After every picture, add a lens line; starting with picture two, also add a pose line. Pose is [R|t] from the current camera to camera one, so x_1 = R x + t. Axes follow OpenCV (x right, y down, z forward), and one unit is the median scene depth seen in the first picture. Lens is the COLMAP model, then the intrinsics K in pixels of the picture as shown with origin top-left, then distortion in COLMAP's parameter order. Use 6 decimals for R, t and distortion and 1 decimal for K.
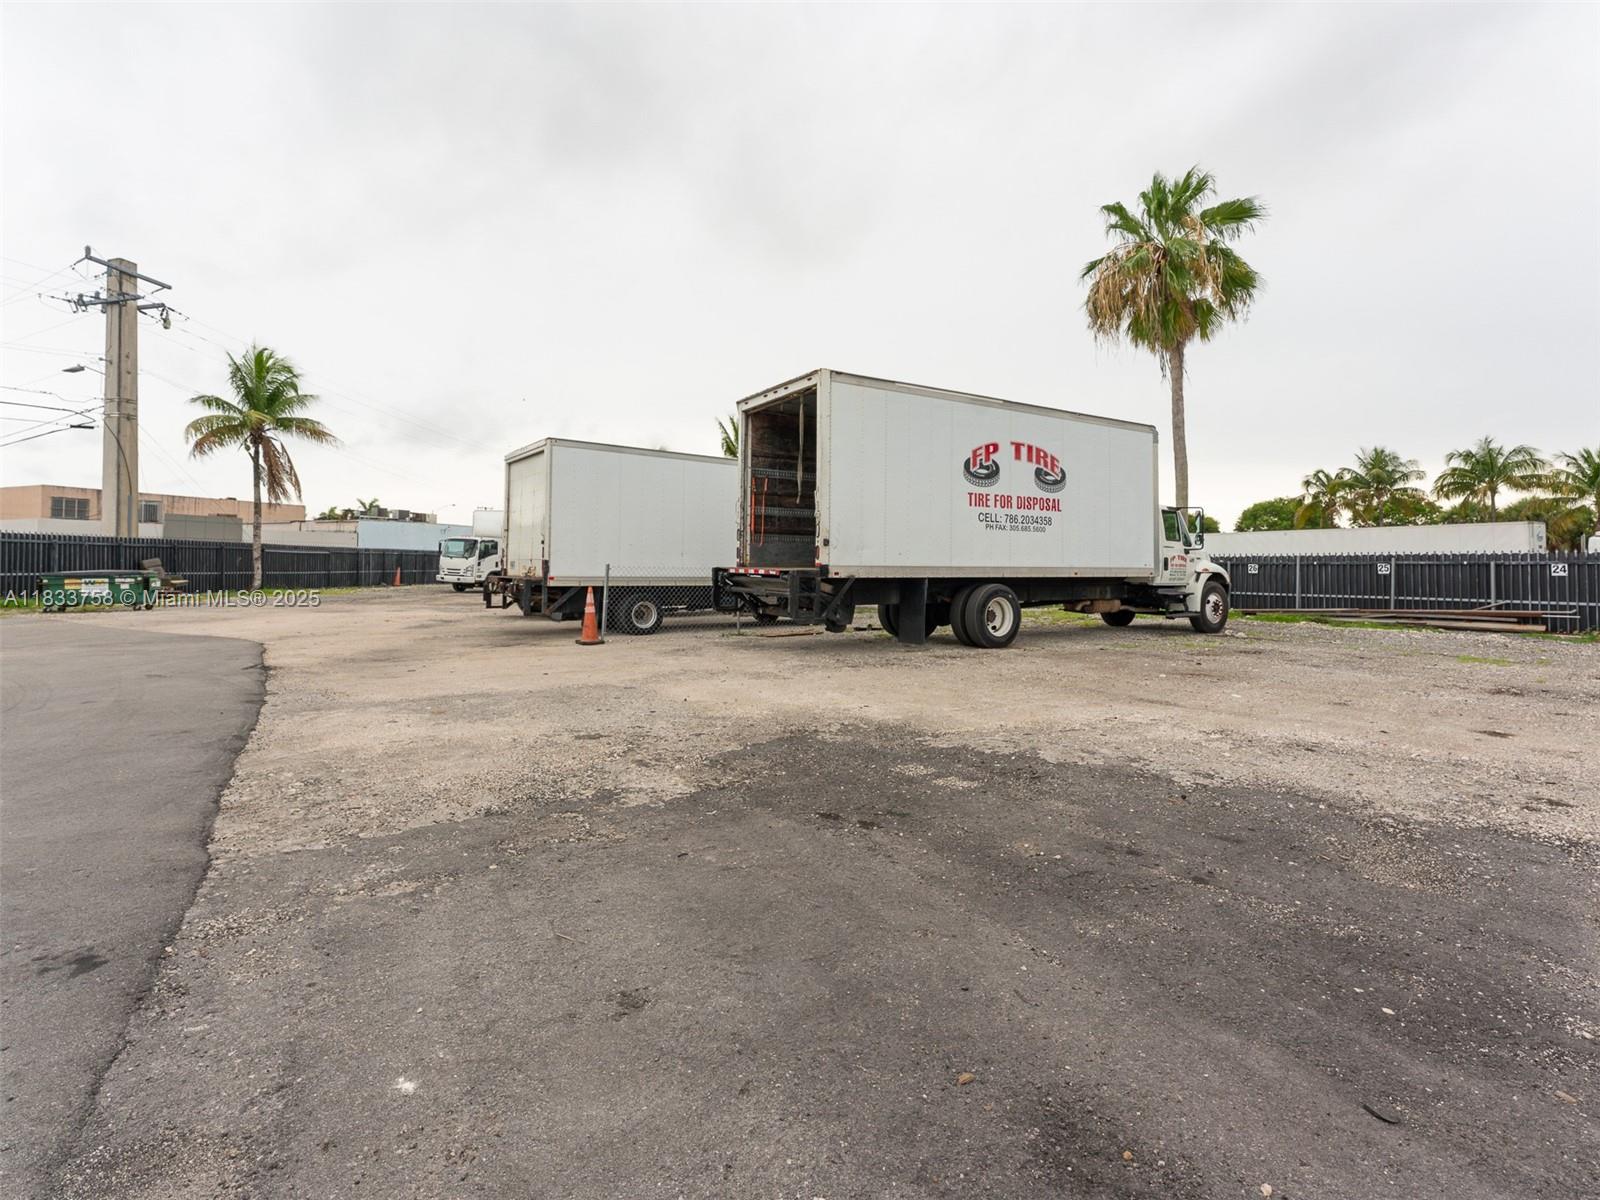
lens RADIAL K [[782.3, 0, 822.1], [0, 782.3, 544.4], [0, 0, 1]] dist [-0.015549, -0.000028]
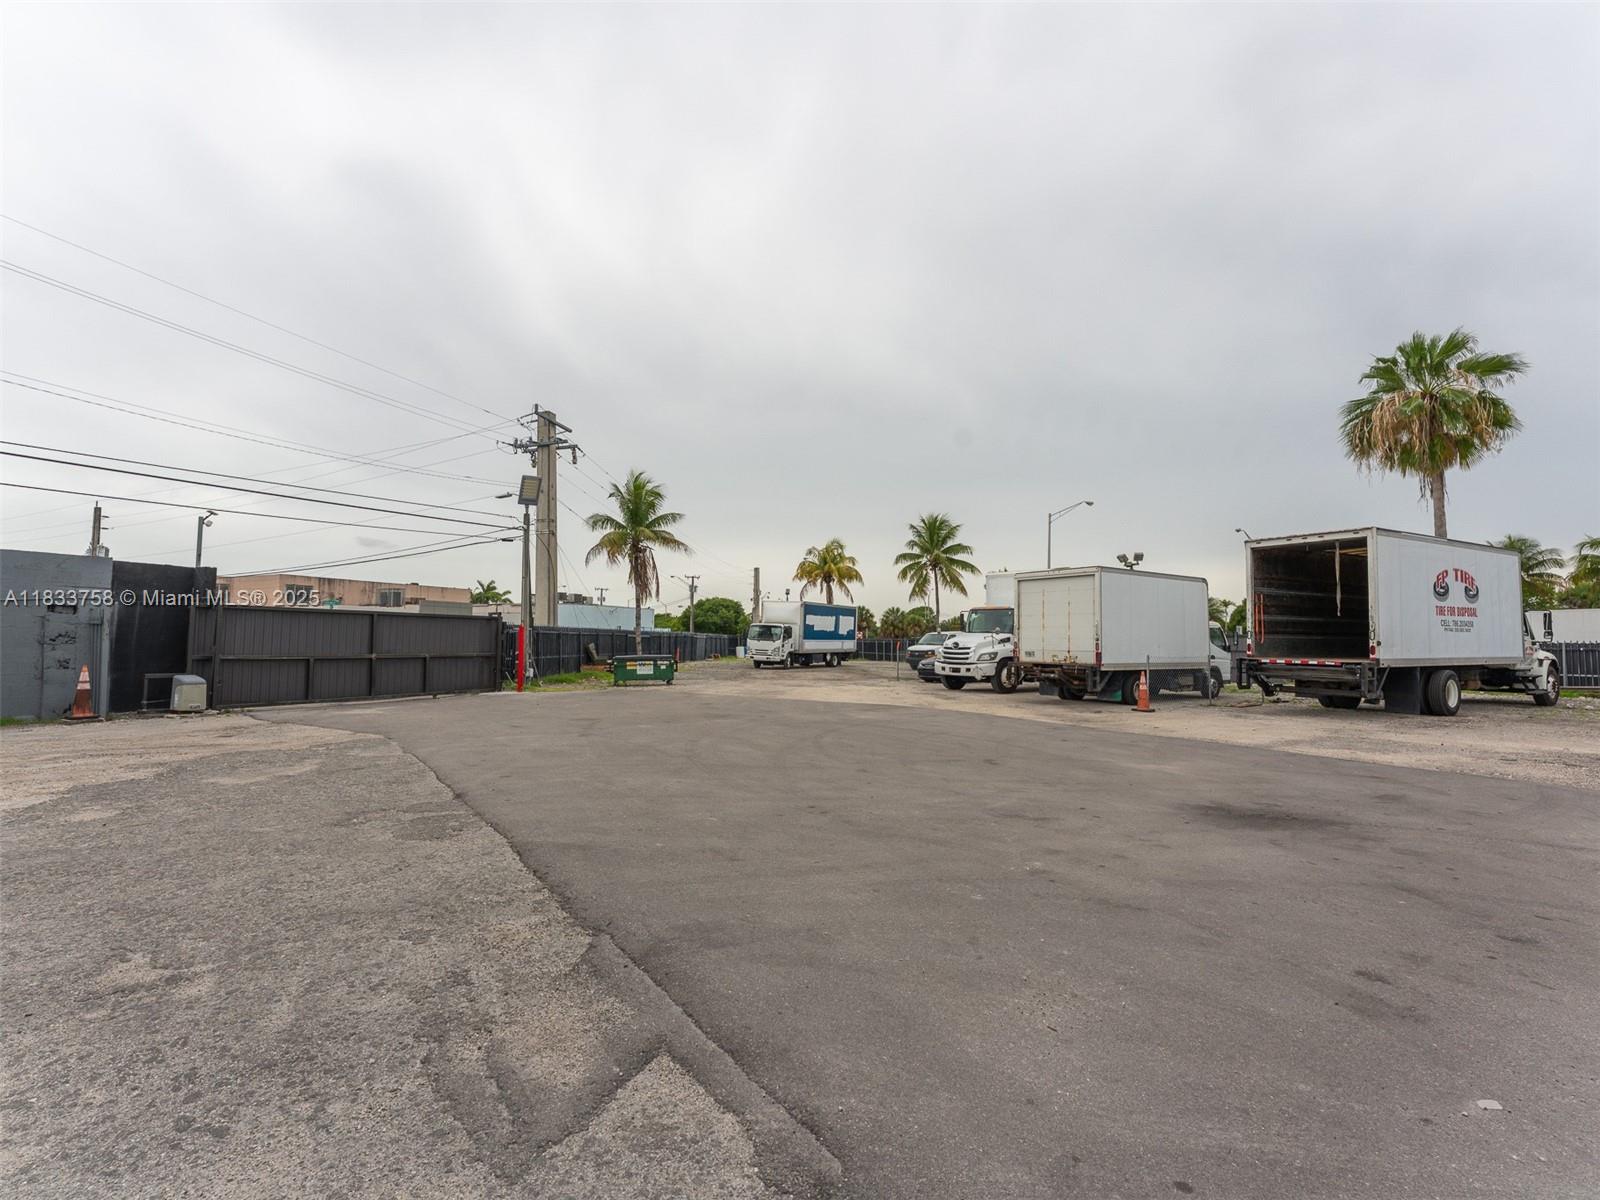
lens RADIAL K [[731.6, 0, 797.2], [0, 731.6, 598.2], [0, 0, 1]] dist [-0.002861, 0.000395]
pose [[0.997444, -0.004031, -0.071344, -0.499457], [0.002027, 0.999602, -0.028146, -0.025885], [0.071429, 0.027930, 0.997055, -0.232007]]
